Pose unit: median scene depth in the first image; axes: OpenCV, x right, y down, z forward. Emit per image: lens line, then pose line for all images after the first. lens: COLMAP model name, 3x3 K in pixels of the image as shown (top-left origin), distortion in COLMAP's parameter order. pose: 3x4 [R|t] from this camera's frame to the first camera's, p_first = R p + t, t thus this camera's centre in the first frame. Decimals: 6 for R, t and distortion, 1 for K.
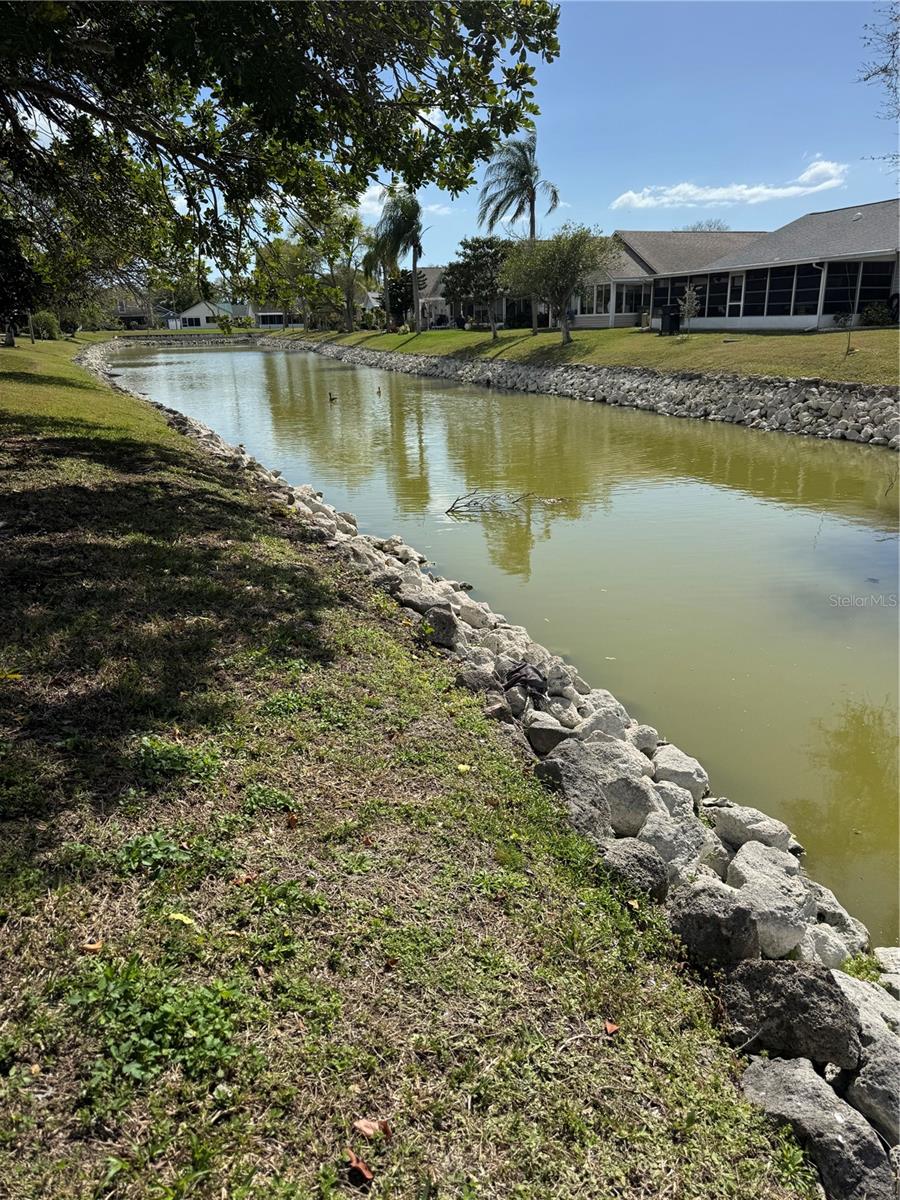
lens RADIAL K [[838.6, 0, 441.5], [0, 838.6, 620.0], [0, 0, 1]] dist [0.045481, -0.068155]
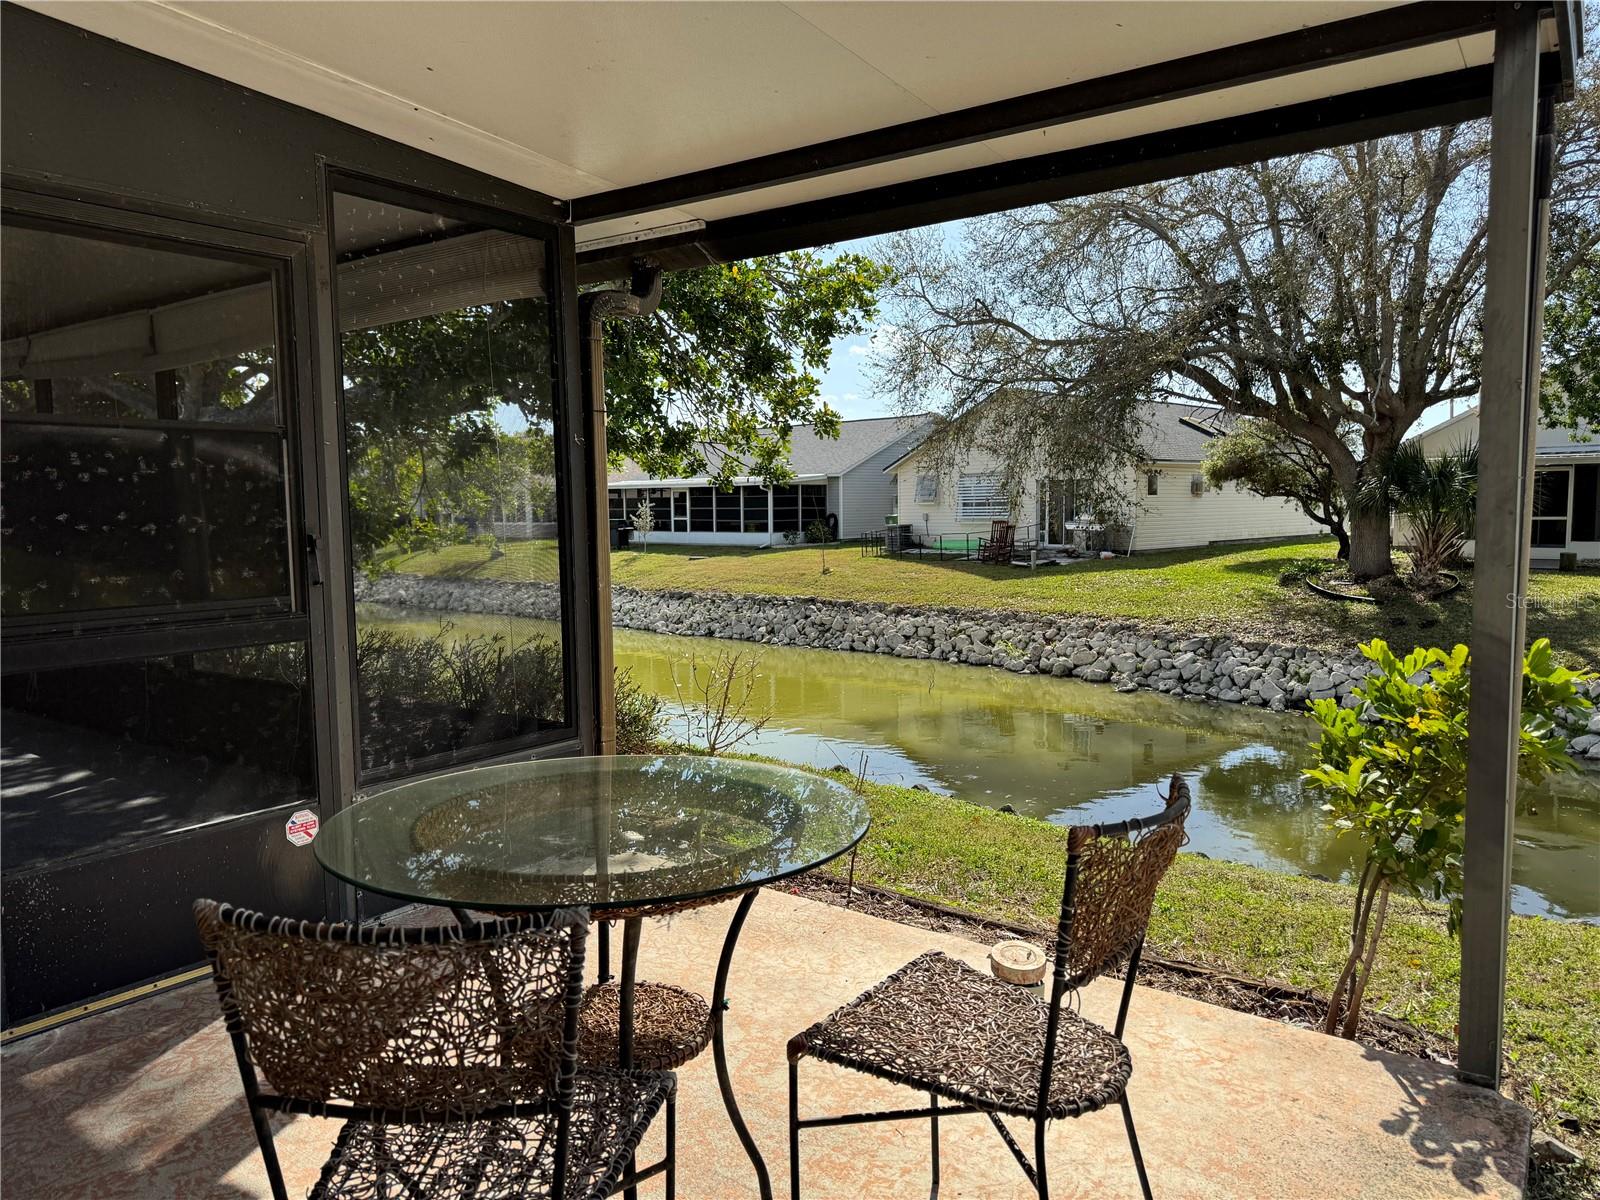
lens RADIAL K [[1118.1, 0, 805.6], [0, 1118.1, 618.1], [0, 0, 1]] dist [0.045481, -0.068155]
pose [[0.871263, -0.034021, 0.489637, -0.179792], [0.153830, 0.966260, -0.206587, 0.023236], [-0.466088, 0.255312, 0.847099, -0.135411]]
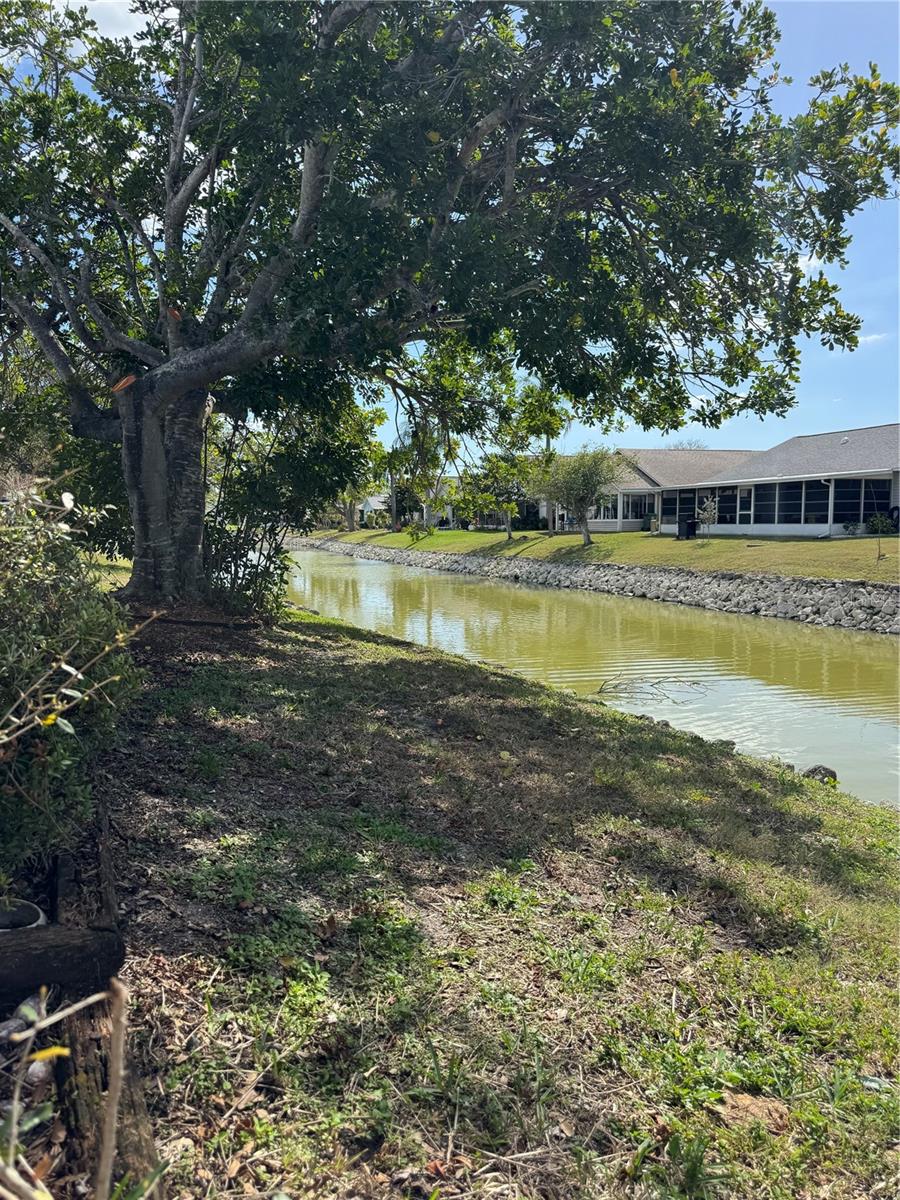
lens RADIAL K [[838.6, 0, 431.1], [0, 838.6, 606.0], [0, 0, 1]] dist [0.045481, -0.068155]
pose [[0.999672, 0.011579, 0.022830, -0.097521], [-0.005816, 0.971263, -0.237937, 0.008068], [-0.024929, 0.237726, 0.971012, -0.031372]]
